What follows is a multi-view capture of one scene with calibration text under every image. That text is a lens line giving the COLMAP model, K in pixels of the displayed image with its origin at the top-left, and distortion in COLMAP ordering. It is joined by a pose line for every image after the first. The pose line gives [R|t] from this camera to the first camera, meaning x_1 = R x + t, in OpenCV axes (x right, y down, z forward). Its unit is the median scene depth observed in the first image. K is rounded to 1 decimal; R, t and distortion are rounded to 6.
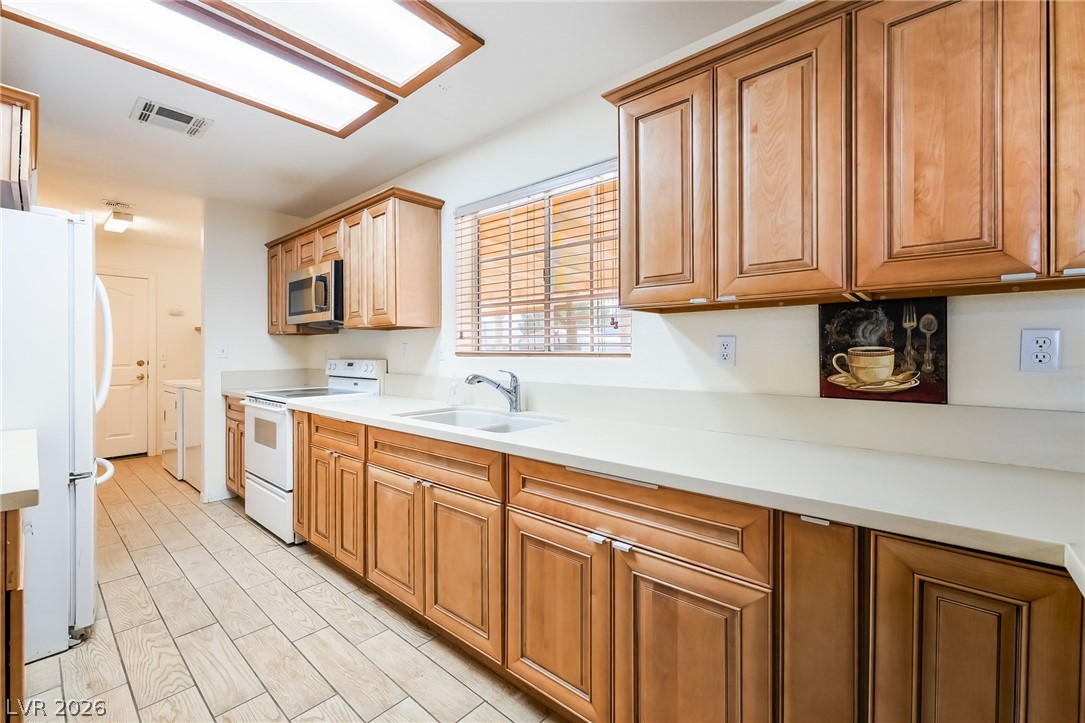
lens RADIAL K [[450.9, 0, 527.1], [0, 450.9, 350.9], [0, 0, 1]] dist [0.000221, -0.000453]
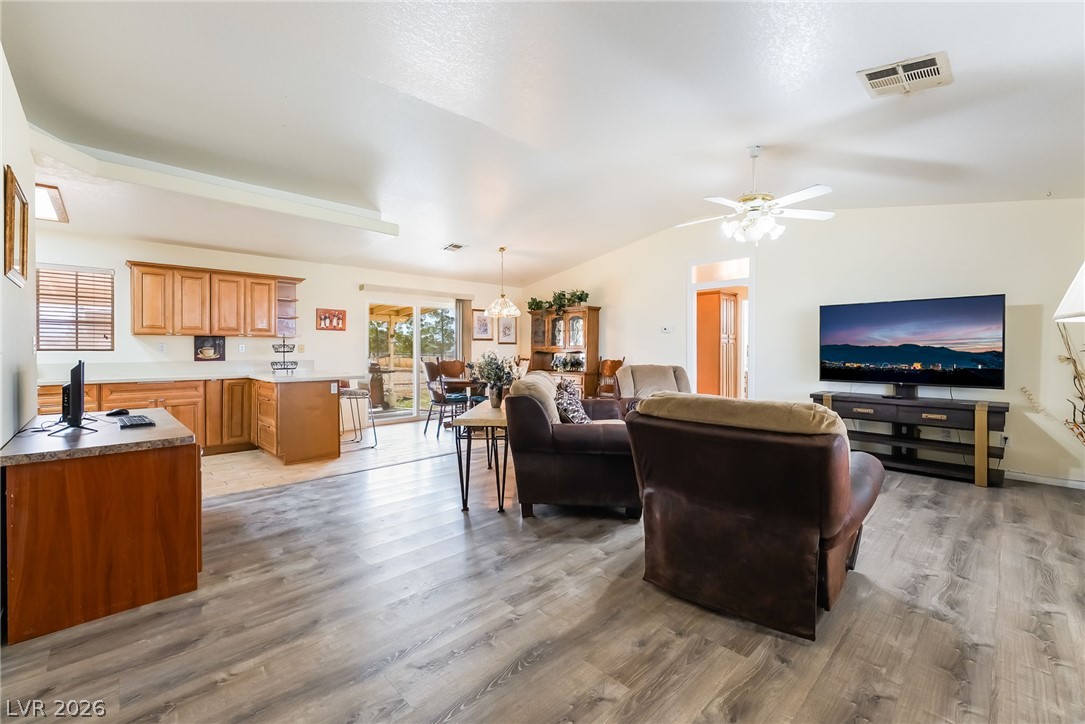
lens RADIAL K [[450.9, 0, 540.1], [0, 450.9, 354.2], [0, 0, 1]] dist [0.000221, -0.000453]
pose [[0.072039, -0.011913, 0.997331, -2.315822], [-0.006248, 0.999904, 0.012395, -0.013298], [-0.997382, -0.007124, 0.071958, -1.706321]]
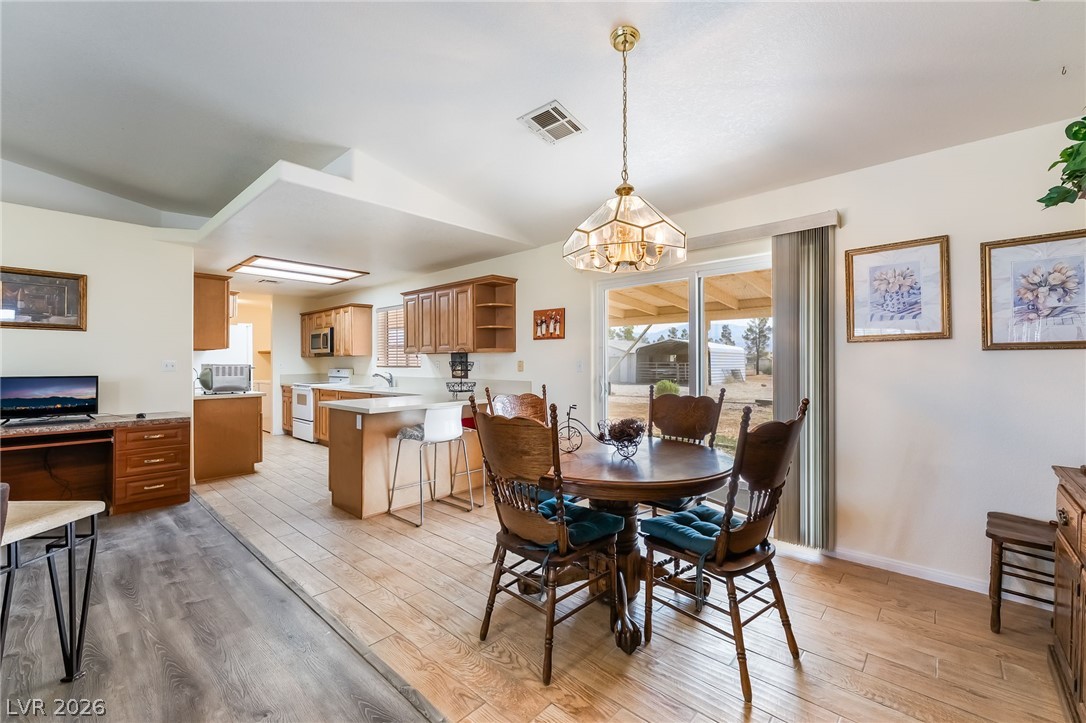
lens RADIAL K [[451.3, 0, 546.2], [0, 451.3, 360.3], [0, 0, 1]] dist [0.000221, -0.000453]
pose [[0.999942, -0.004803, -0.009661, 1.210348], [0.004809, 0.999988, 0.000625, -0.037357], [0.009658, -0.000672, 0.999953, -2.254639]]
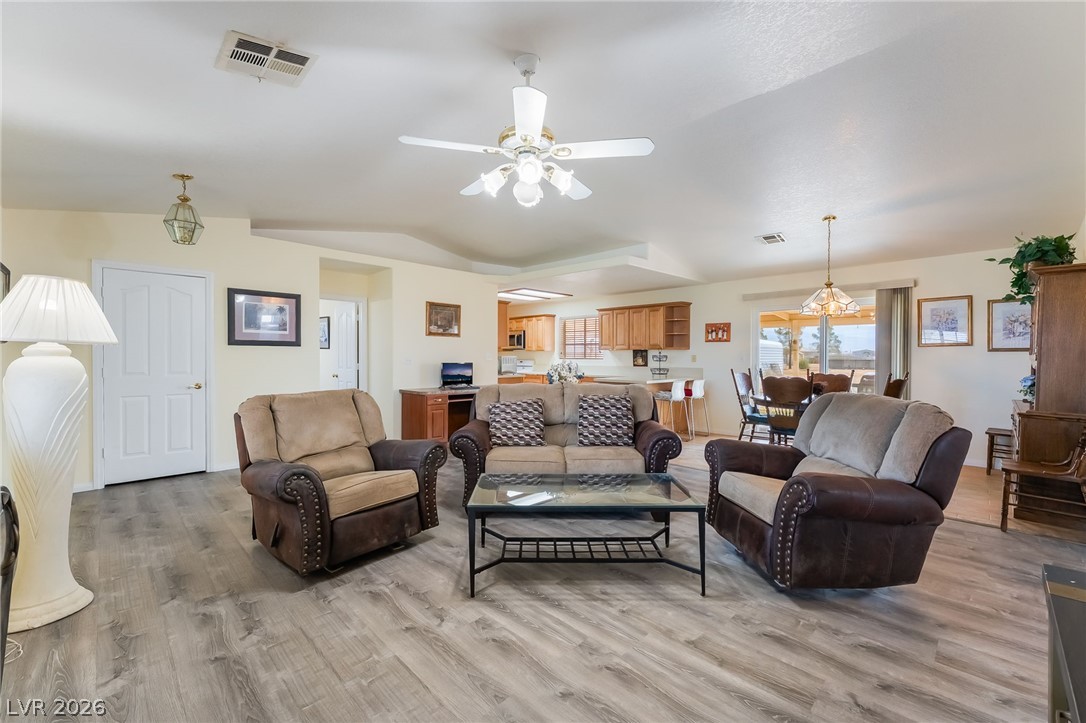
lens RADIAL K [[451.3, 0, 548.9], [0, 451.3, 360.3], [0, 0, 1]] dist [0.000221, -0.000453]
pose [[0.998684, 0.000045, -0.051284, -0.091326], [0.000741, 0.999883, 0.015308, -0.050181], [0.051278, -0.015326, 0.998567, -3.849233]]
